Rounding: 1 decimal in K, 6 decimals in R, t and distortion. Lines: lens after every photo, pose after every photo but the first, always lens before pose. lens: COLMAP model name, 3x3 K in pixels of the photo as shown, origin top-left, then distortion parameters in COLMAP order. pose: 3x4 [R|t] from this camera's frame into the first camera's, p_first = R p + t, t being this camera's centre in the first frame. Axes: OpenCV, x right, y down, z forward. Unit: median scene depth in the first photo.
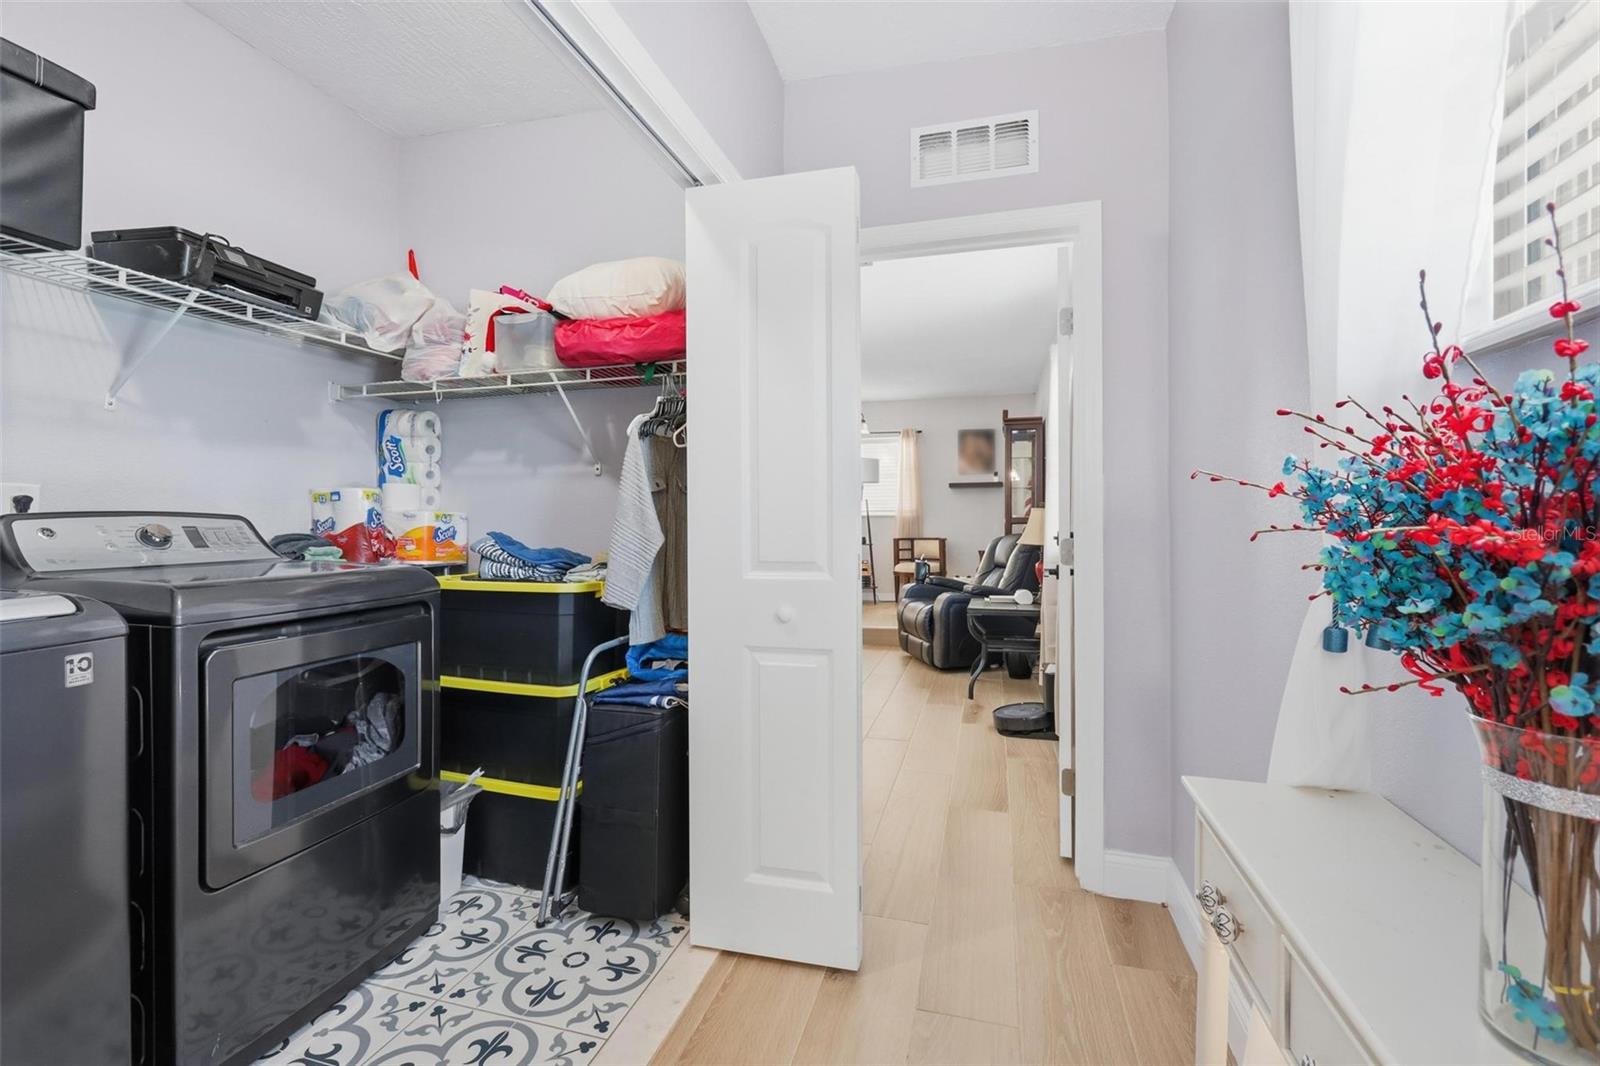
lens RADIAL K [[720.3, 0, 795.2], [0, 720.3, 524.2], [0, 0, 1]] dist [-0.002489, 0.000229]
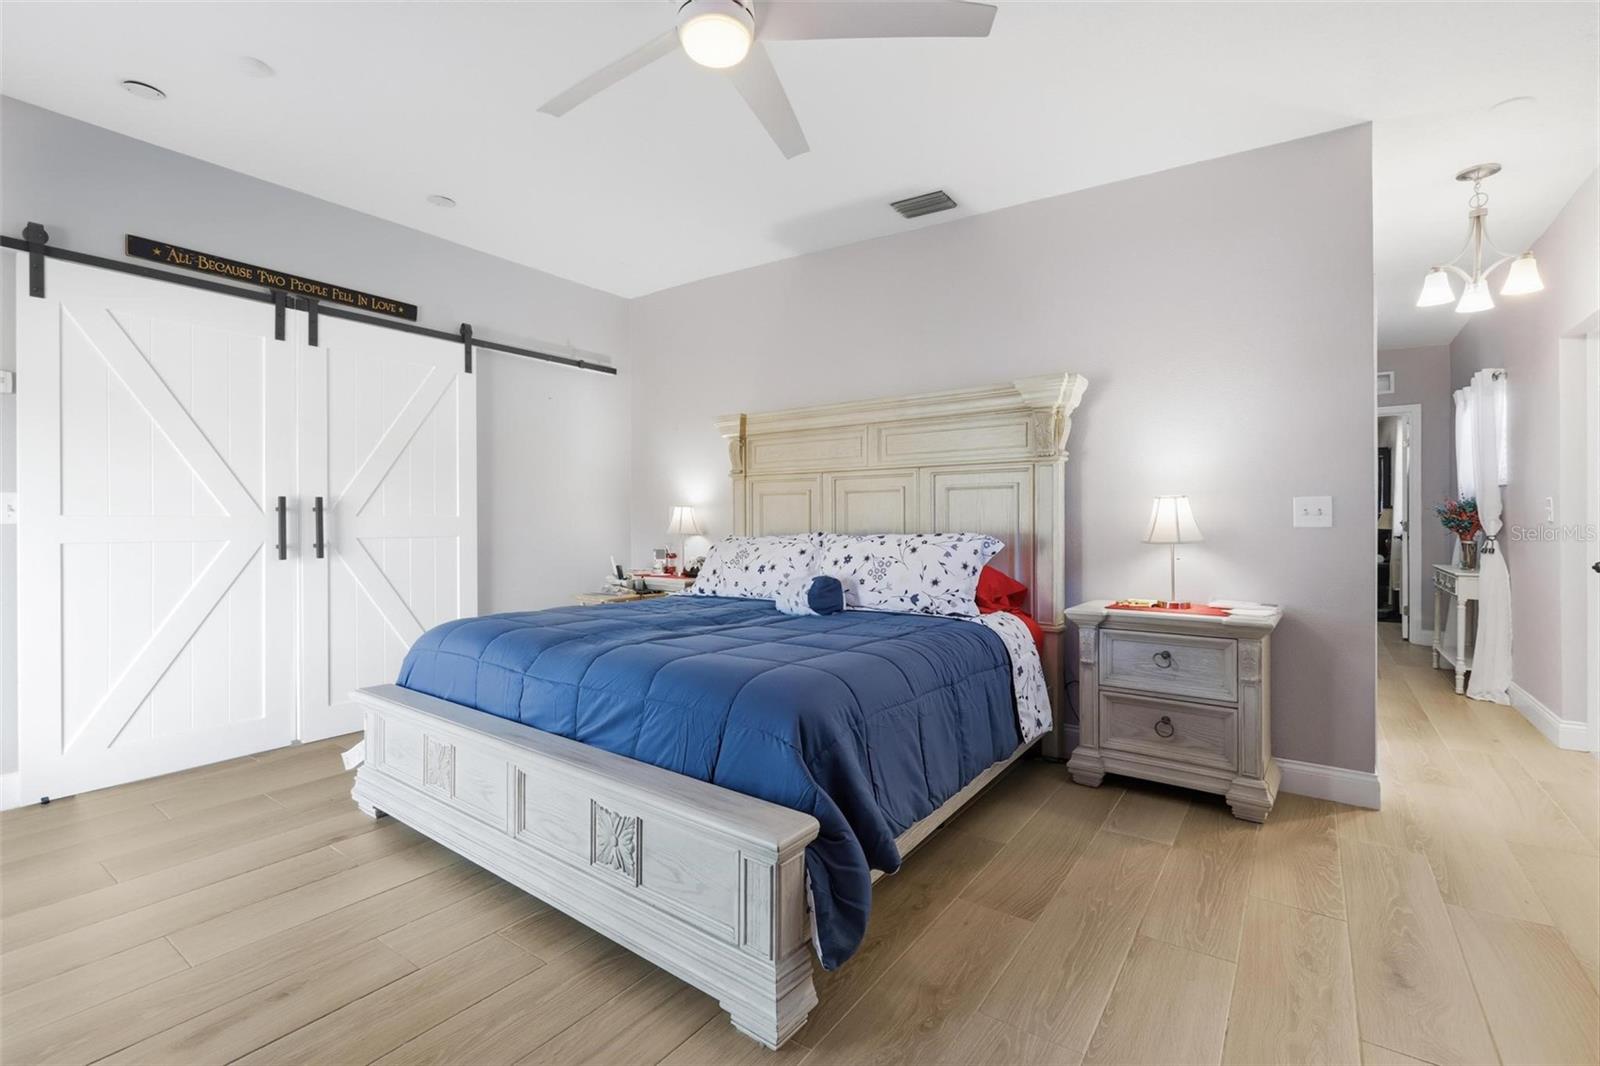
lens RADIAL K [[720.3, 0, 795.2], [0, 720.3, 524.2], [0, 0, 1]] dist [-0.002489, 0.000229]
pose [[0.940303, 0.001489, -0.340336, -0.867885], [-0.000340, 0.999994, 0.003438, 0.020216], [0.340339, -0.003117, 0.940298, -2.340528]]
